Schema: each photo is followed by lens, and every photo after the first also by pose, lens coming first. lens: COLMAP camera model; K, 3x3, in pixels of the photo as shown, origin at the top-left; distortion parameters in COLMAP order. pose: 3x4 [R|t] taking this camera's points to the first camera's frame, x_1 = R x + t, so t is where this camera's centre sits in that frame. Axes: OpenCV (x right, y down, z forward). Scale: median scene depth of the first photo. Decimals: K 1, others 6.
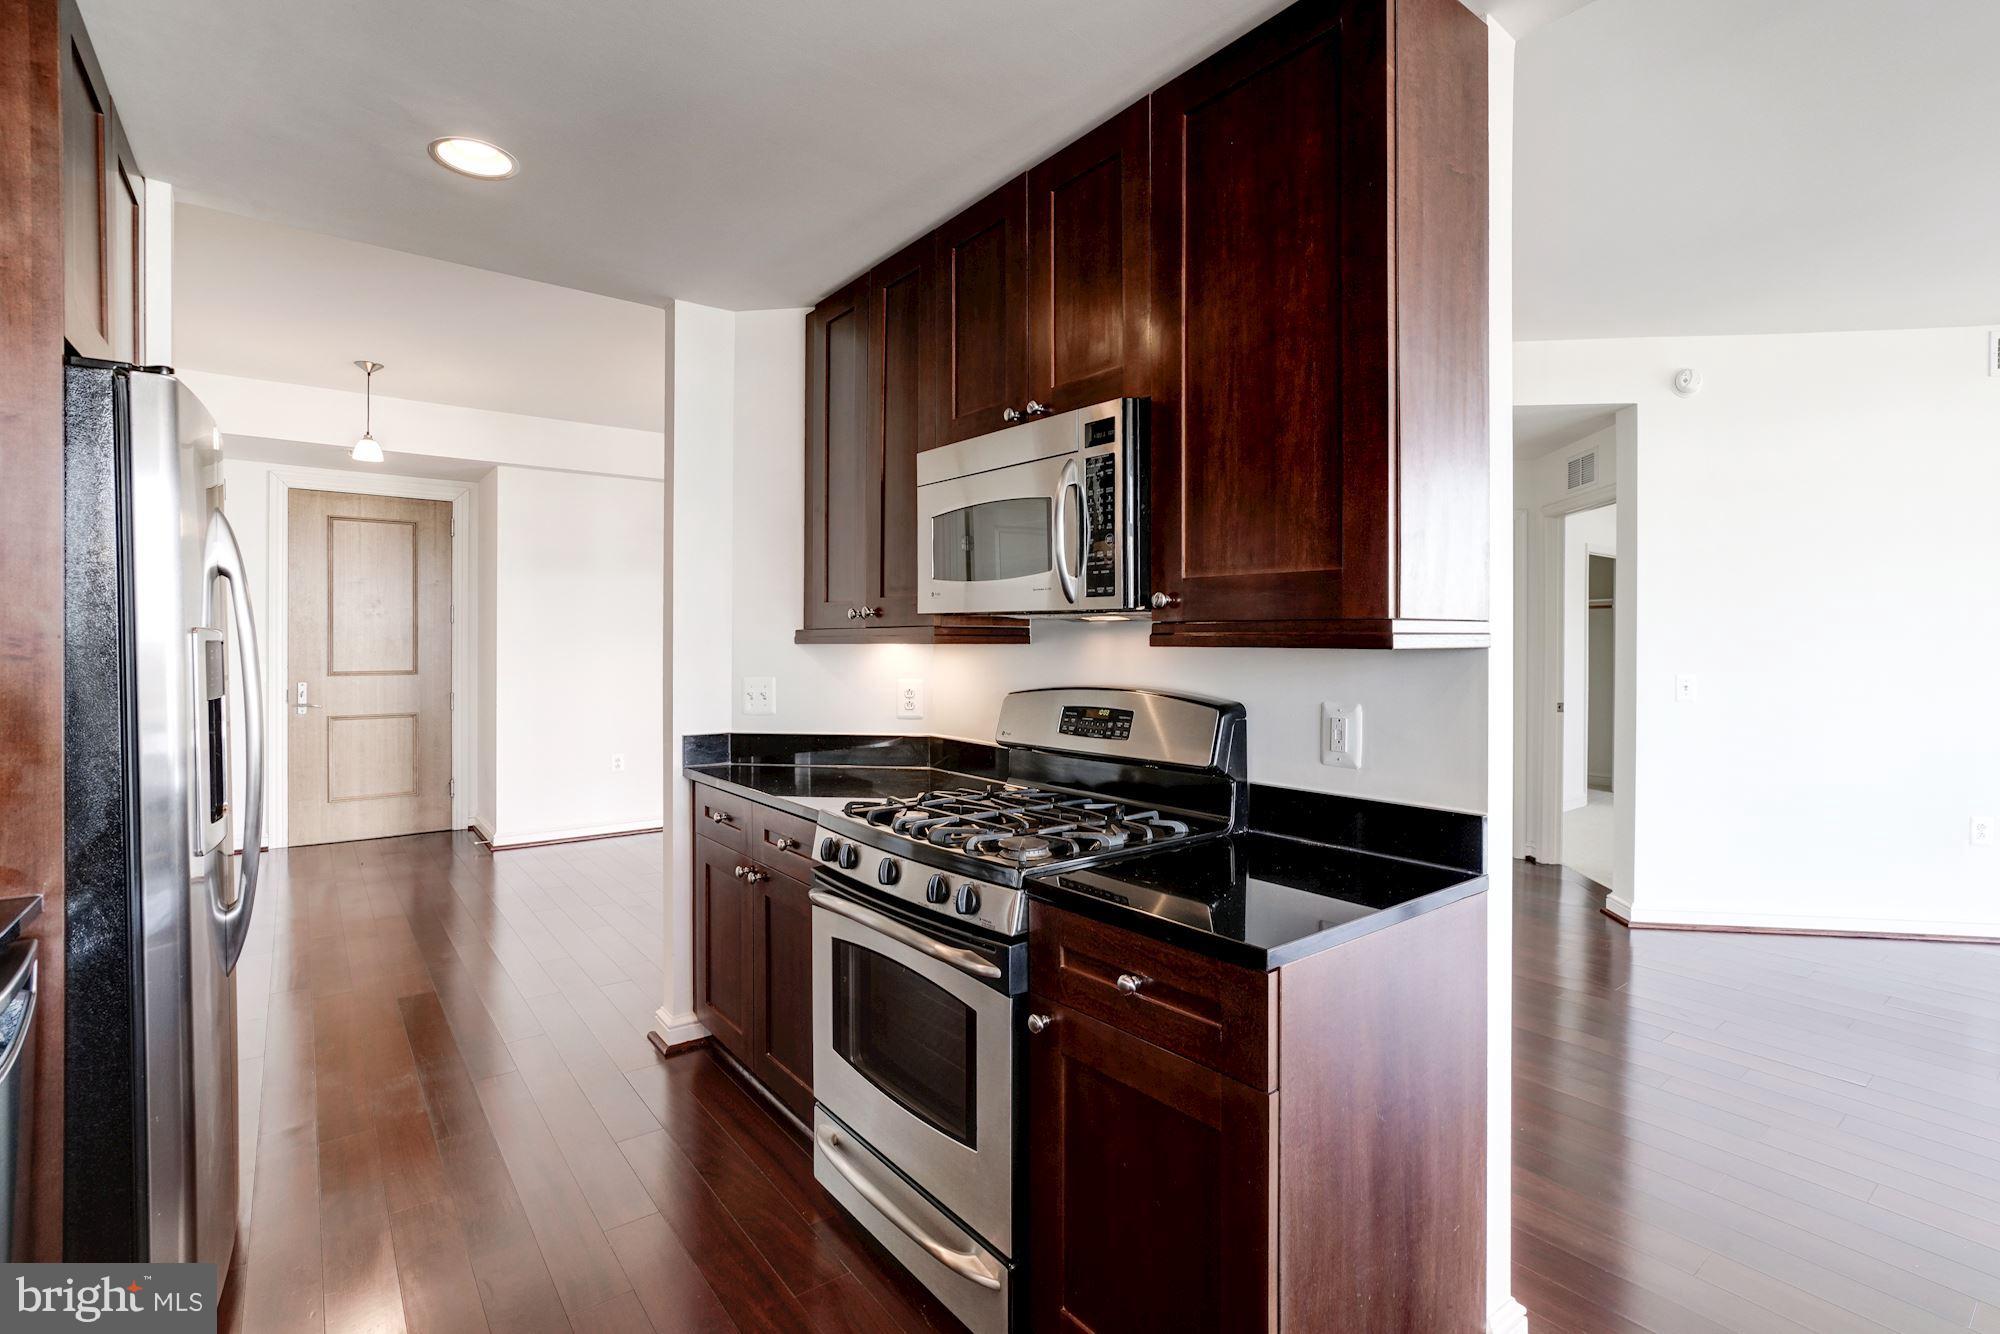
lens RADIAL K [[933.9, 0, 996.4], [0, 933.9, 645.5], [0, 0, 1]] dist [-0.001296, 0.000333]
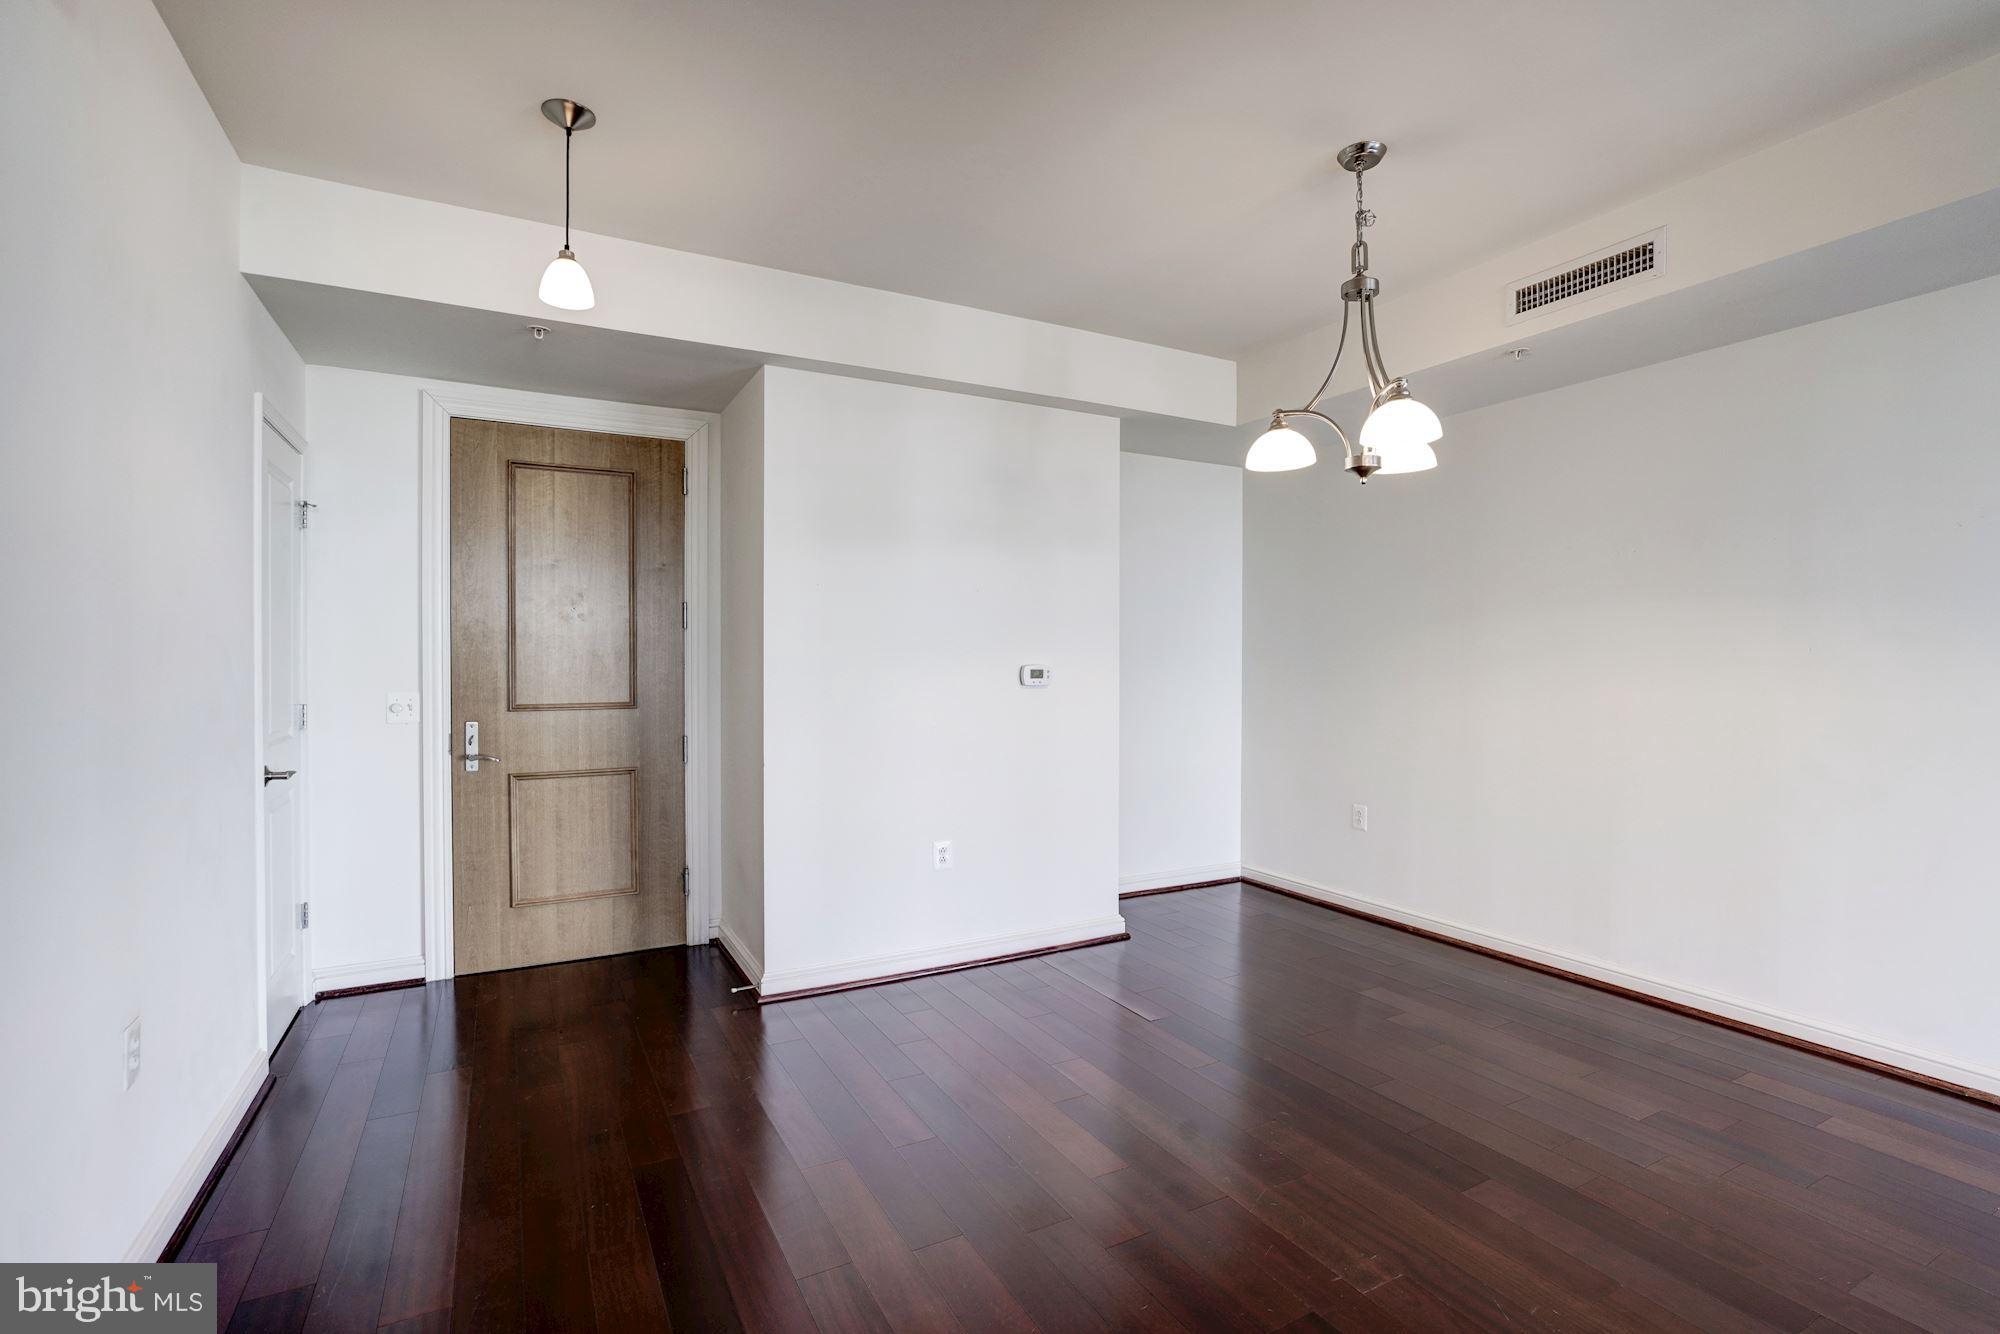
lens RADIAL K [[921.2, 0, 1007.4], [0, 921.2, 671.3], [0, 0, 1]] dist [-0.003867, 0.001751]
pose [[0.990002, -0.004205, -0.140989, -0.281011], [0.004671, 0.999985, 0.002972, 0.004812], [0.140974, -0.003601, 0.990007, 0.412160]]
